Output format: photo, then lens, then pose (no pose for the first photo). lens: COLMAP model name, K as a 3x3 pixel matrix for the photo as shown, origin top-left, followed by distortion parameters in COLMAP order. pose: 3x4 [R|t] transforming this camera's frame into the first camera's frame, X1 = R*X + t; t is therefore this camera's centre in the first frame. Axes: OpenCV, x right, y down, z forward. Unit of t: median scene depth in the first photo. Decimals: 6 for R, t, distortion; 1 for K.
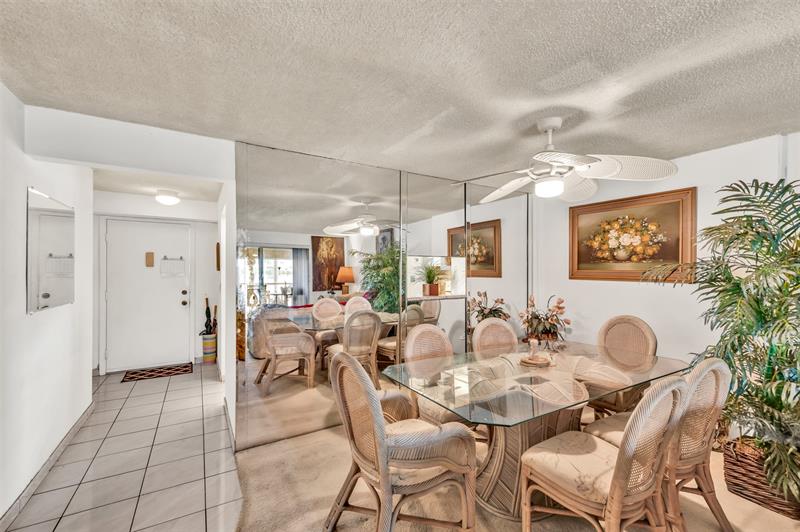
lens RADIAL K [[325.5, 0, 401.5], [0, 325.5, 269.0], [0, 0, 1]] dist [-0.001385, -0.000586]
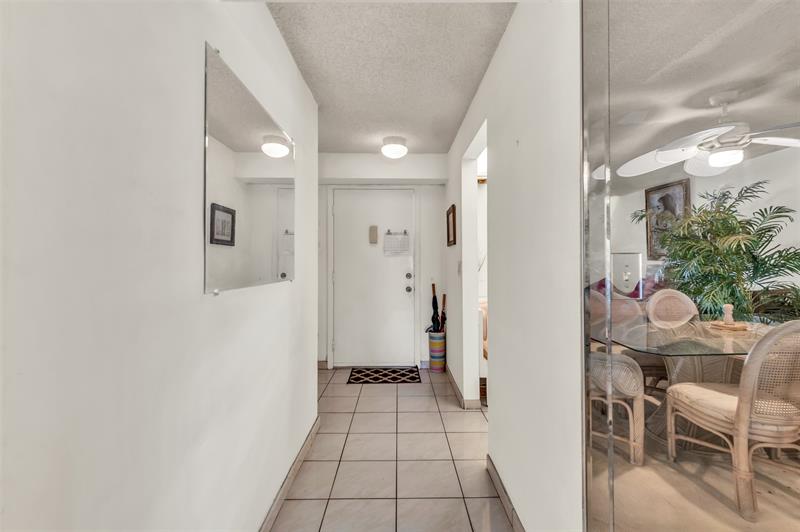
lens RADIAL K [[325.5, 0, 399.6], [0, 325.5, 263.9], [0, 0, 1]] dist [-0.001385, -0.000586]
pose [[0.854505, -0.004208, -0.519426, -0.286039], [0.003576, 0.999991, -0.002218, 0.046169], [0.519431, 0.000038, 0.854513, 0.325793]]
